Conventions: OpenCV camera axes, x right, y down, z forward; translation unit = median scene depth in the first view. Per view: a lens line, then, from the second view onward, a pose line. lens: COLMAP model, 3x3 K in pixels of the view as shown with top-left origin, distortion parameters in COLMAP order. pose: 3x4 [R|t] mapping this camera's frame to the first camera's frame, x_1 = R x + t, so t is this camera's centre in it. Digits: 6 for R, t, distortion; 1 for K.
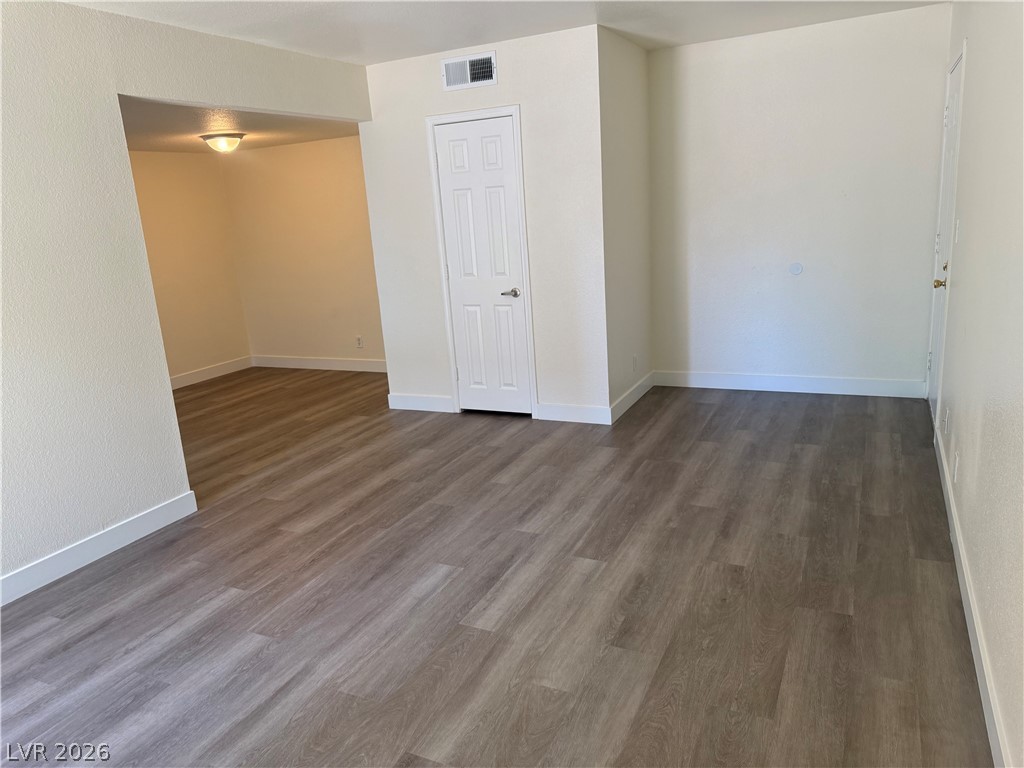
lens RADIAL K [[723.2, 0, 514.9], [0, 723.2, 373.3], [0, 0, 1]] dist [0.072928, -0.095479]
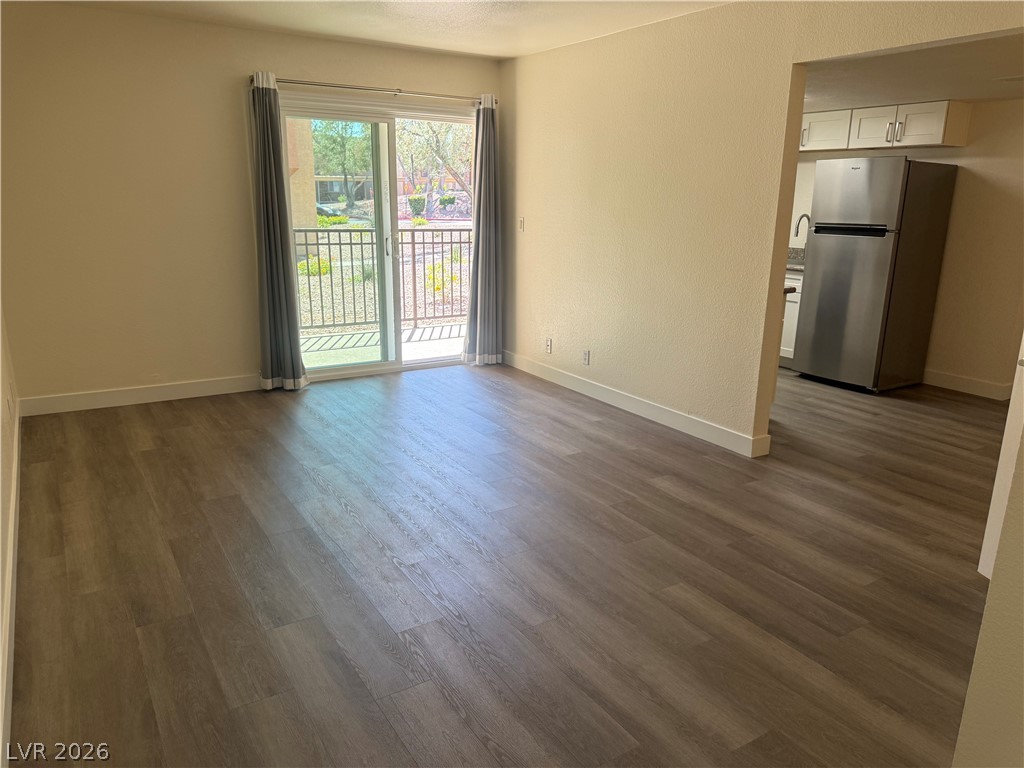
lens RADIAL K [[723.2, 0, 514.9], [0, 723.2, 383.7], [0, 0, 1]] dist [0.072928, -0.095479]
pose [[-0.524754, 0.273919, -0.805979, 0.649345], [-0.176939, 0.891036, 0.418027, -0.329479], [0.832662, 0.361970, -0.419108, 1.243449]]
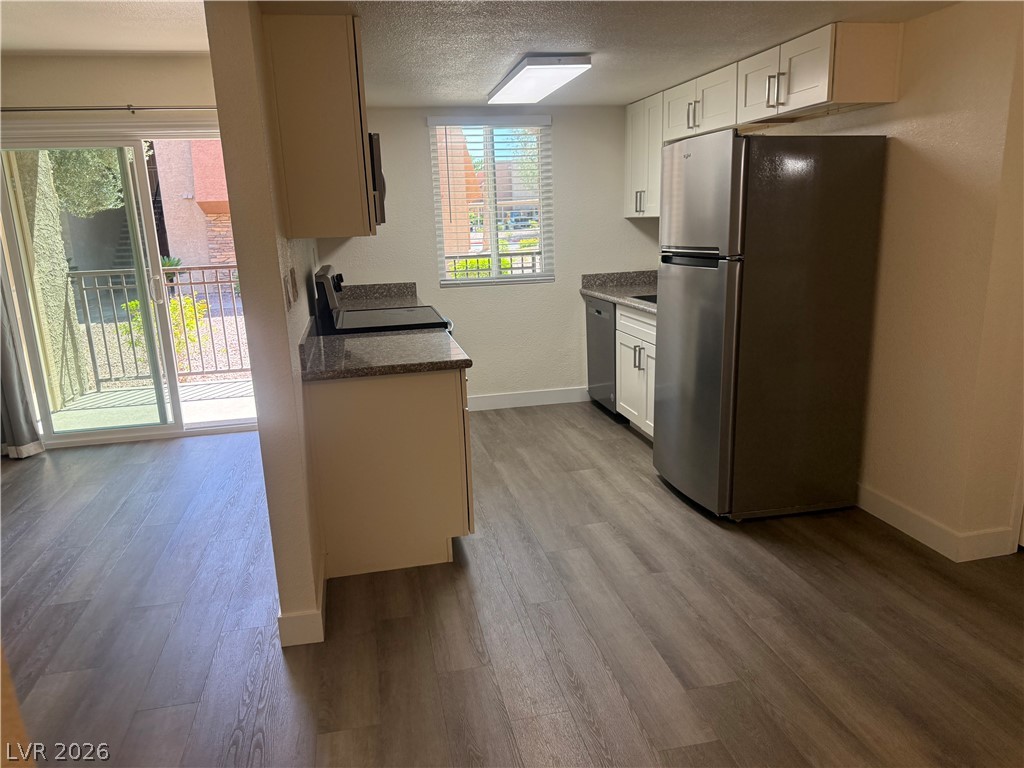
lens RADIAL K [[723.2, 0, 506.6], [0, 723.2, 386.9], [0, 0, 1]] dist [0.072928, -0.095479]
pose [[-0.785892, 0.238353, -0.570581, -0.303428], [-0.051370, 0.894371, 0.444367, -0.356976], [0.616227, 0.378535, -0.690634, 1.651825]]
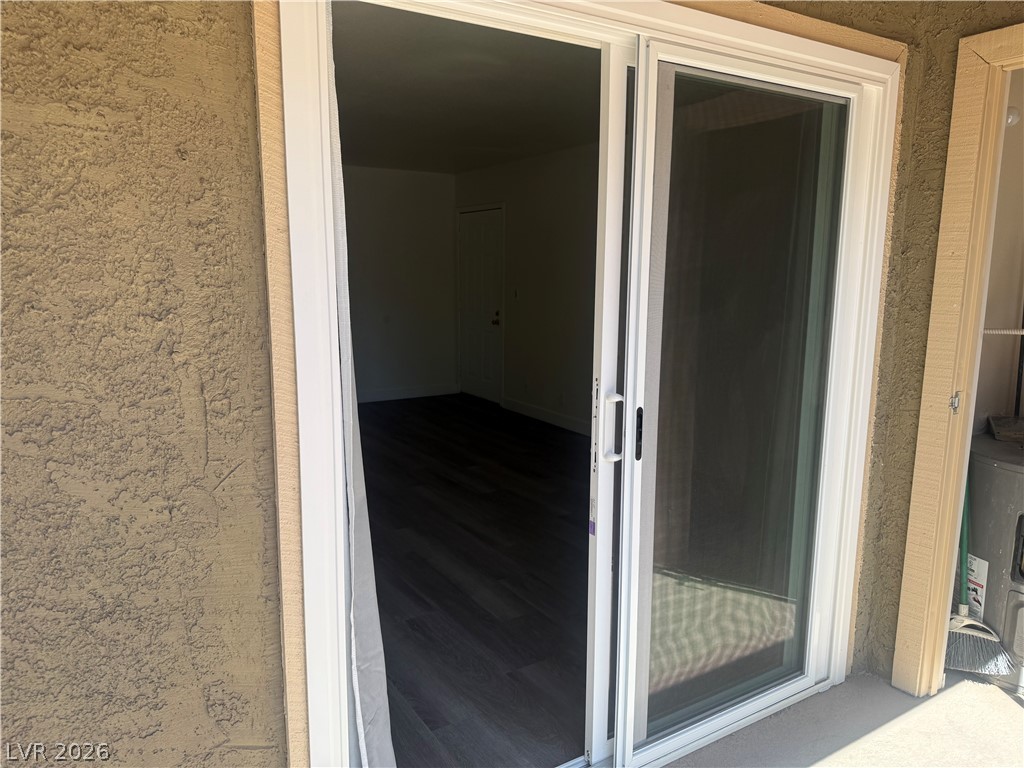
lens RADIAL K [[723.2, 0, 520.2], [0, 723.2, 389.2], [0, 0, 1]] dist [0.072928, -0.095479]
pose [[0.524493, -0.068437, 0.848660, -1.137680], [0.152601, 0.988180, -0.014623, 0.100988], [-0.837628, 0.137176, 0.528737, -0.038831]]
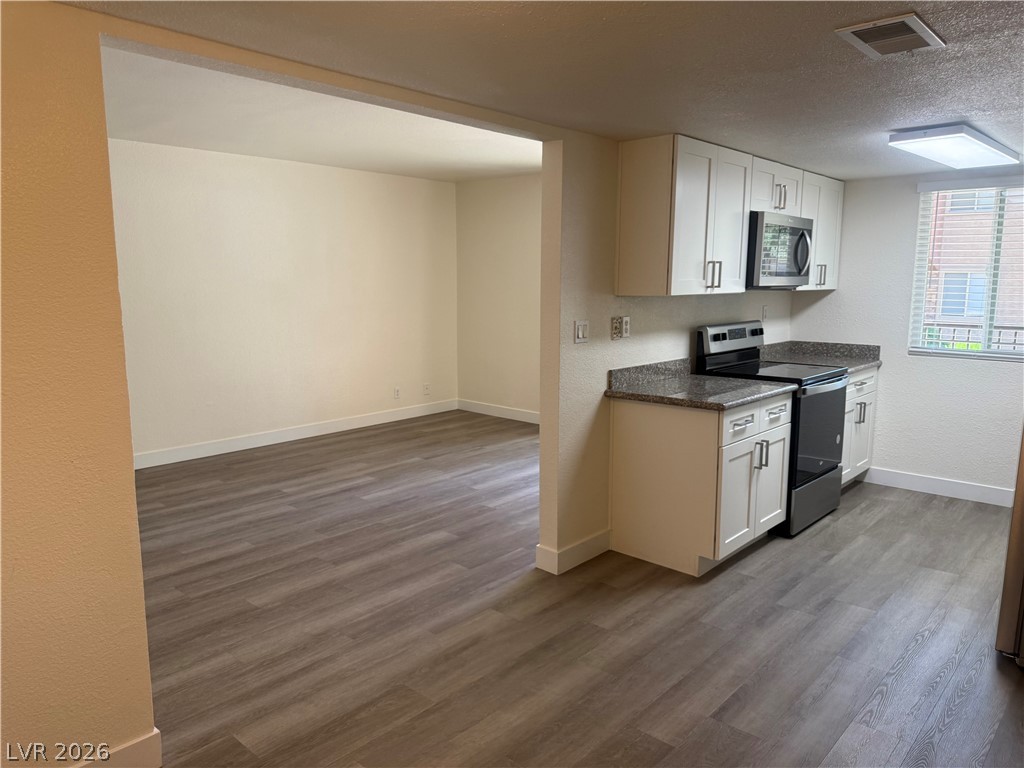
lens RADIAL K [[723.2, 0, 508.6], [0, 723.2, 387.0], [0, 0, 1]] dist [0.072928, -0.095479]
pose [[-0.957564, 0.024545, 0.287173, -0.753164], [0.127251, 0.930002, 0.344823, -0.405918], [-0.258608, 0.366734, -0.893660, 1.969038]]
